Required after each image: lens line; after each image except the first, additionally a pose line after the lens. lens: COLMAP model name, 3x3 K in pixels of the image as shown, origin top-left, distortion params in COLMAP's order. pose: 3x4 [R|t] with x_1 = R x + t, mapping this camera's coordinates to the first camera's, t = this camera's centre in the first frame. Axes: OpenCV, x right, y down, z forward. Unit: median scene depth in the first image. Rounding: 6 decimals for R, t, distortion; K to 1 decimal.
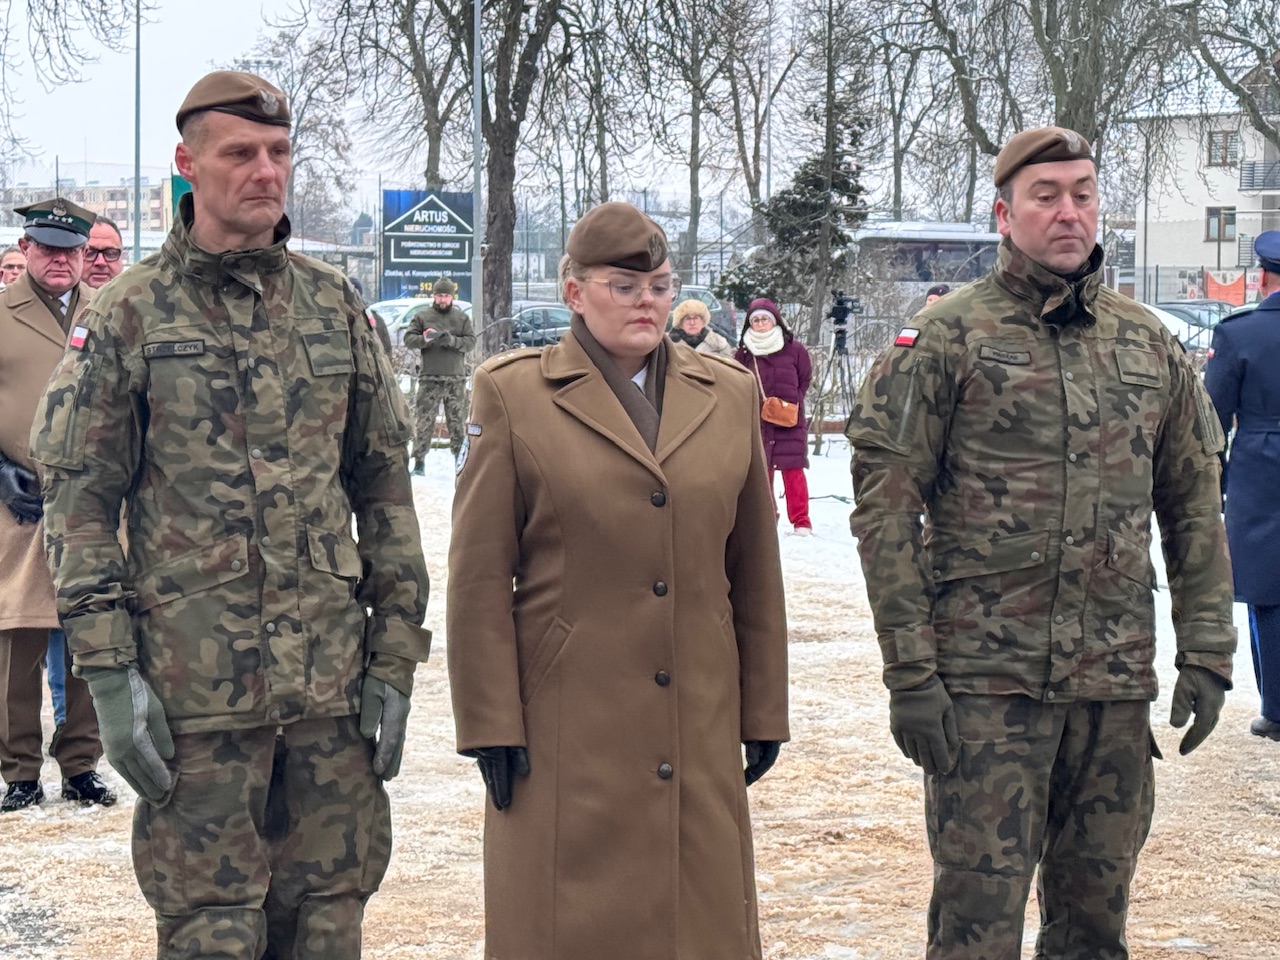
lens RADIAL K [[2992.9, 0, 612.0], [0, 2992.9, 486.4], [0, 0, 1]] dist [0.149287, 0.027976]
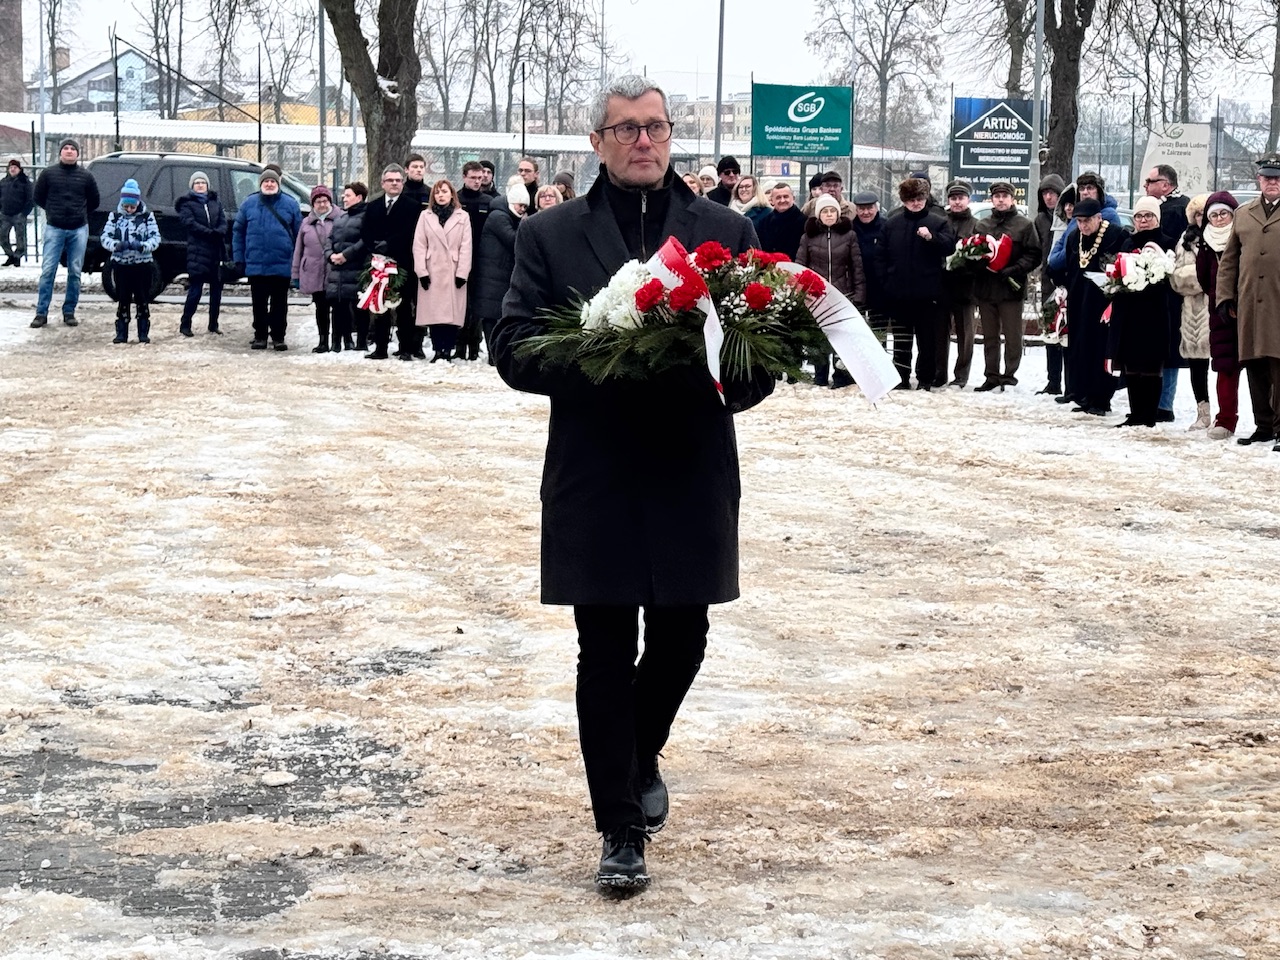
lens RADIAL K [[2837.1, 0, 638.7], [0, 2837.1, 479.7], [0, 0, 1]] dist [0.137585, 0.218504]
pose [[0.981368, 0.028739, -0.189976, 0.007446], [-0.022592, 0.999151, 0.034447, 0.001348], [0.190804, -0.029514, 0.981184, 0.012602]]
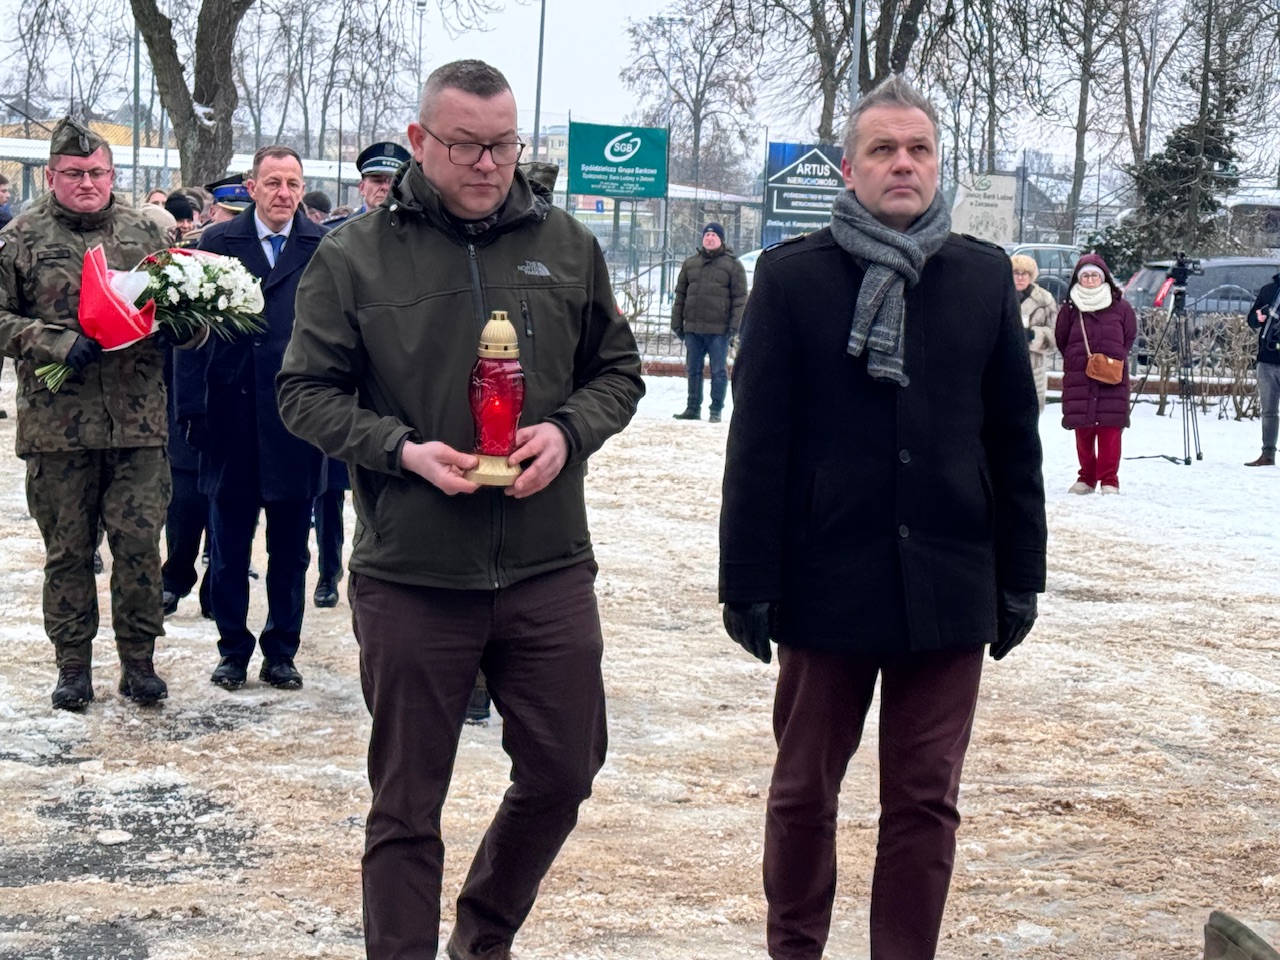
lens RADIAL K [[2837.7, 0, 646.5], [0, 2837.7, 488.8], [0, 0, 1]] dist [0.143667, 0.097841]
pose [[0.991532, 0.049608, -0.120016, 0.006511], [-0.047042, 0.998602, 0.024121, -0.000301], [0.121045, -0.018271, 0.992479, 0.009575]]
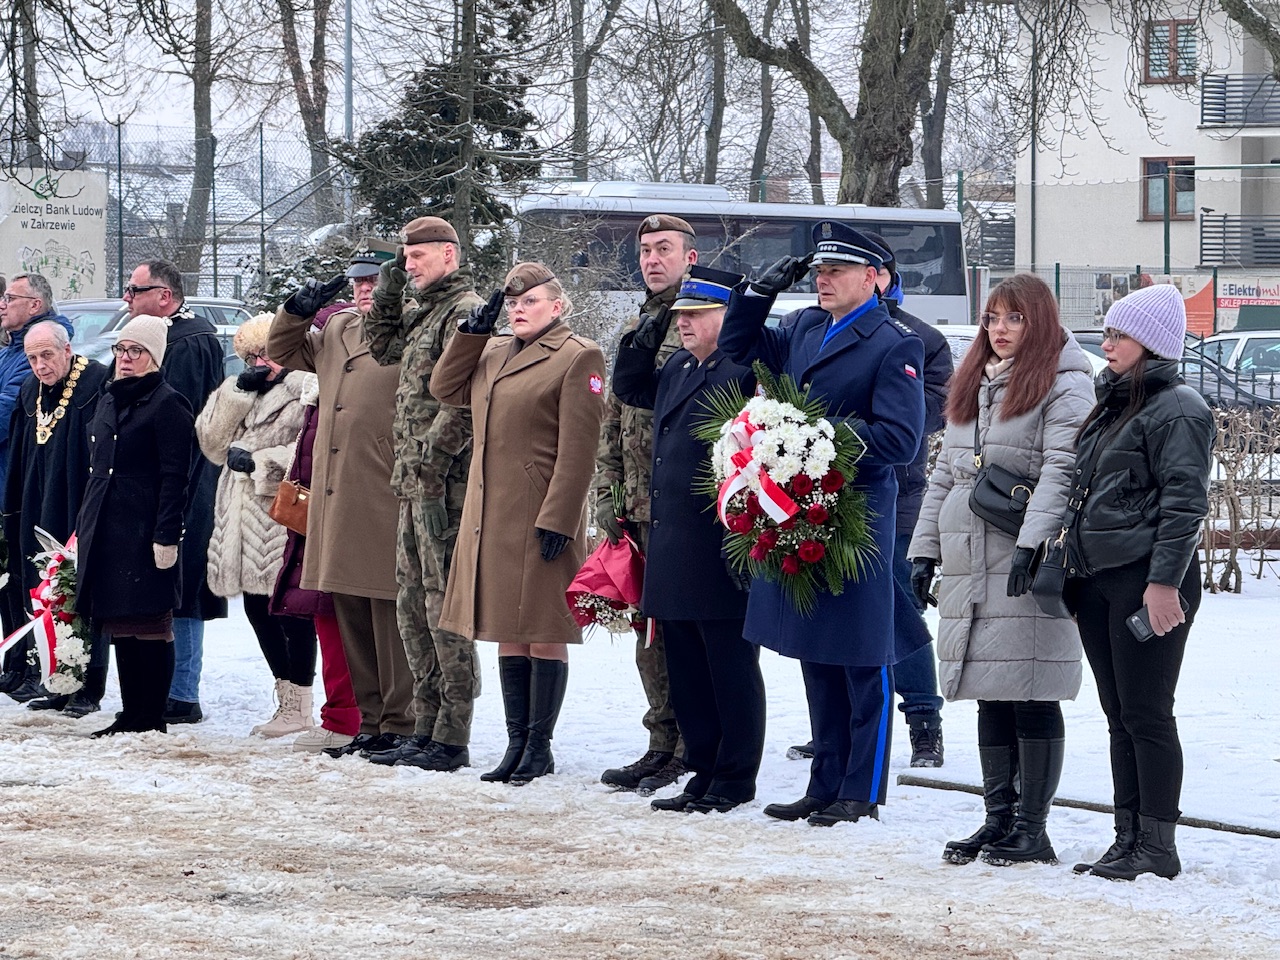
lens RADIAL K [[5649.0, 0, 637.3], [0, 5649.0, 478.6], [0, 0, 1]] dist [0.179087, 4.081374]
pose [[0.994393, -0.004998, 0.105625, -0.004788], [0.008820, 0.999322, -0.035750, 0.002191], [-0.105375, 0.036482, 0.993763, -0.013703]]
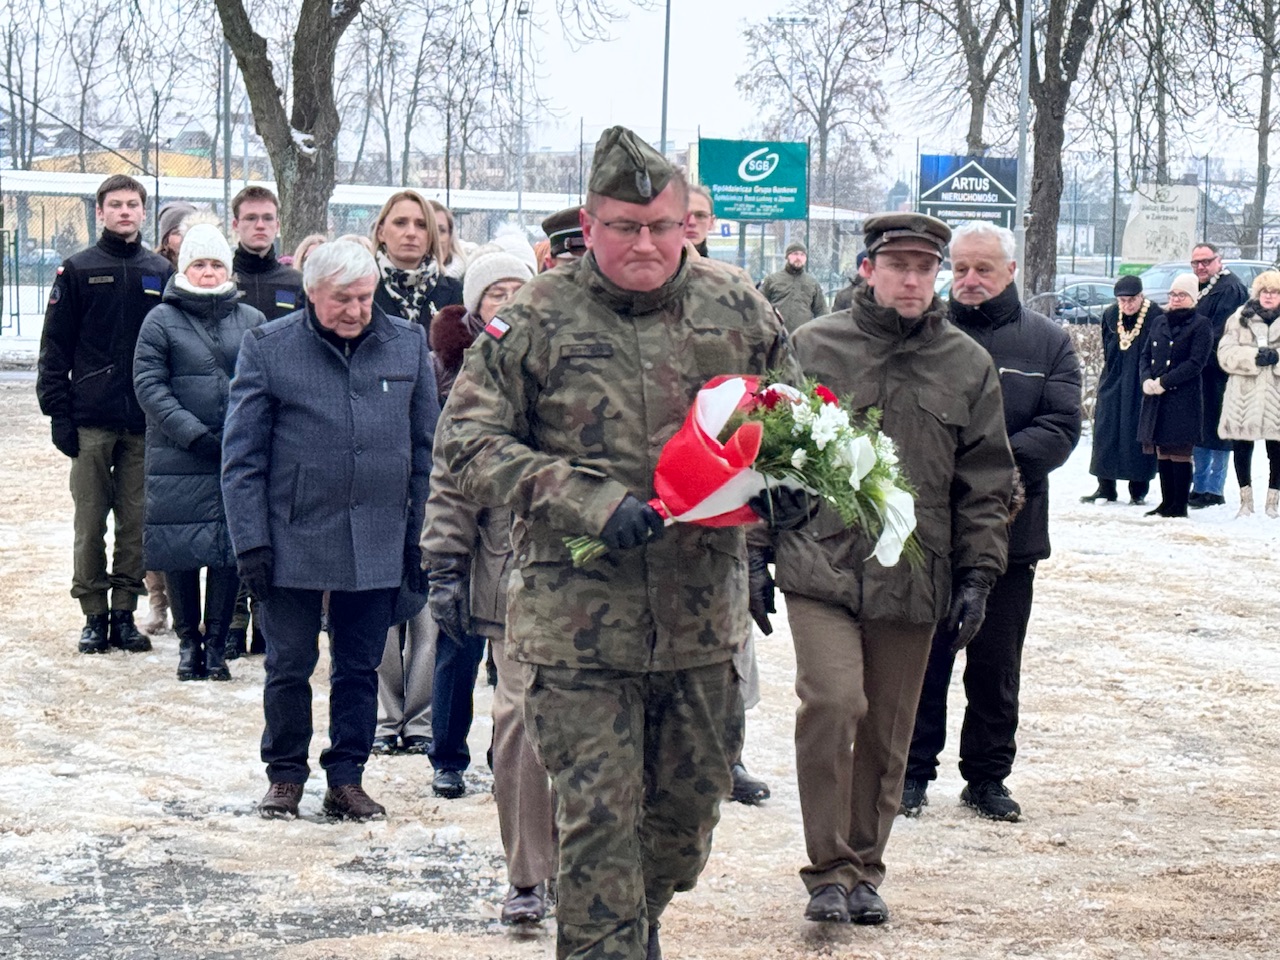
lens RADIAL K [[3196.8, 0, 644.3], [0, 3196.8, 497.7], [0, 0, 1]] dist [0.150844, 0.094615]
pose [[0.986927, 0.026876, -0.158911, 0.000442], [-0.025659, 0.999624, 0.009705, 0.000584], [0.159112, -0.005501, 0.987245, -0.002377]]
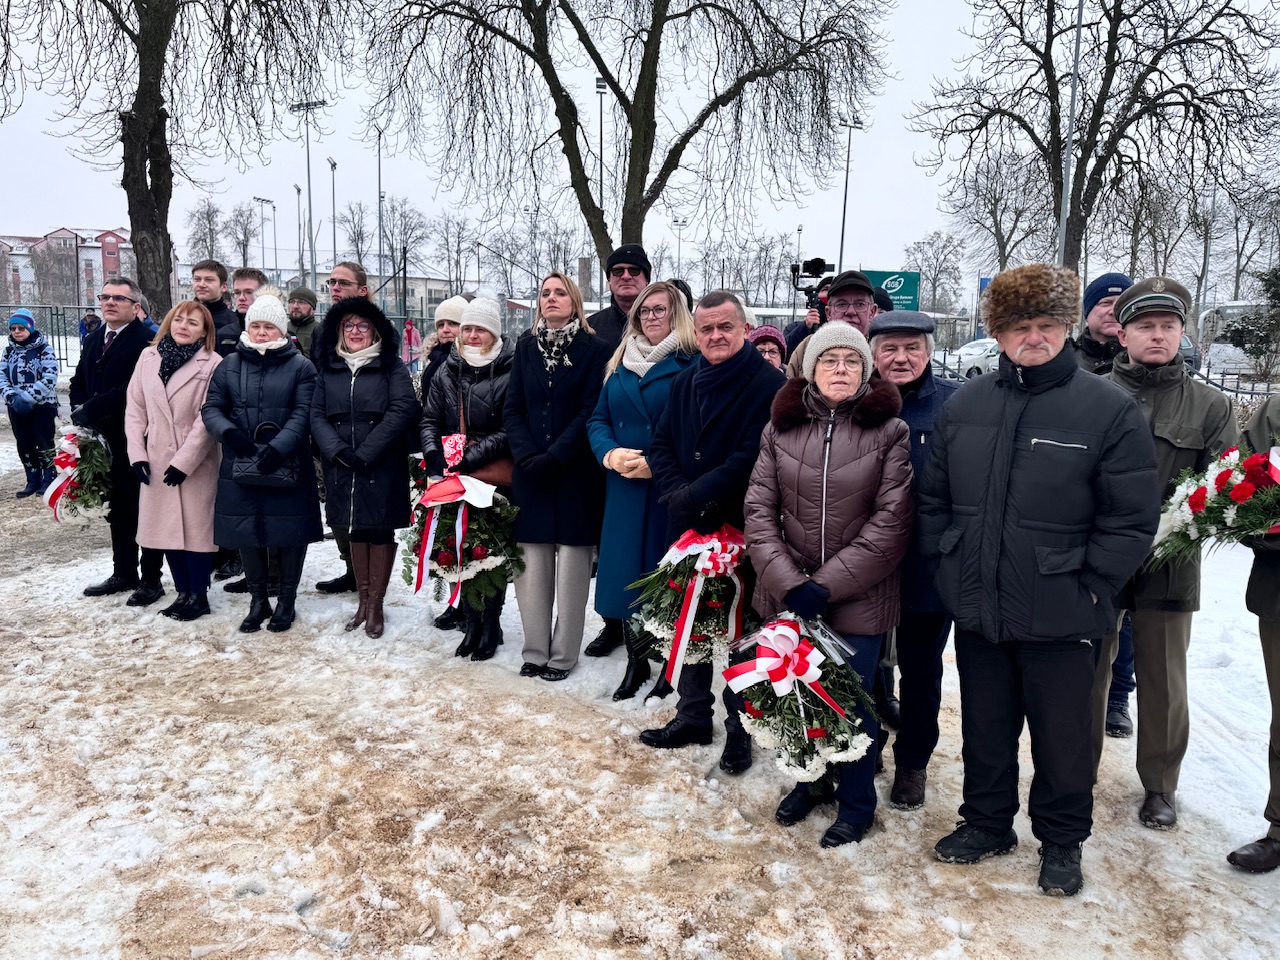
lens RADIAL K [[1049.2, 0, 636.1], [0, 1049.2, 482.5], [0, 0, 1]] dist [0.143510, -0.230079]
pose [[0.929735, 0.060968, -0.363146, -0.029663], [-0.035044, 0.996372, 0.077559, -0.019194], [0.366557, -0.059383, 0.928498, 0.329912]]
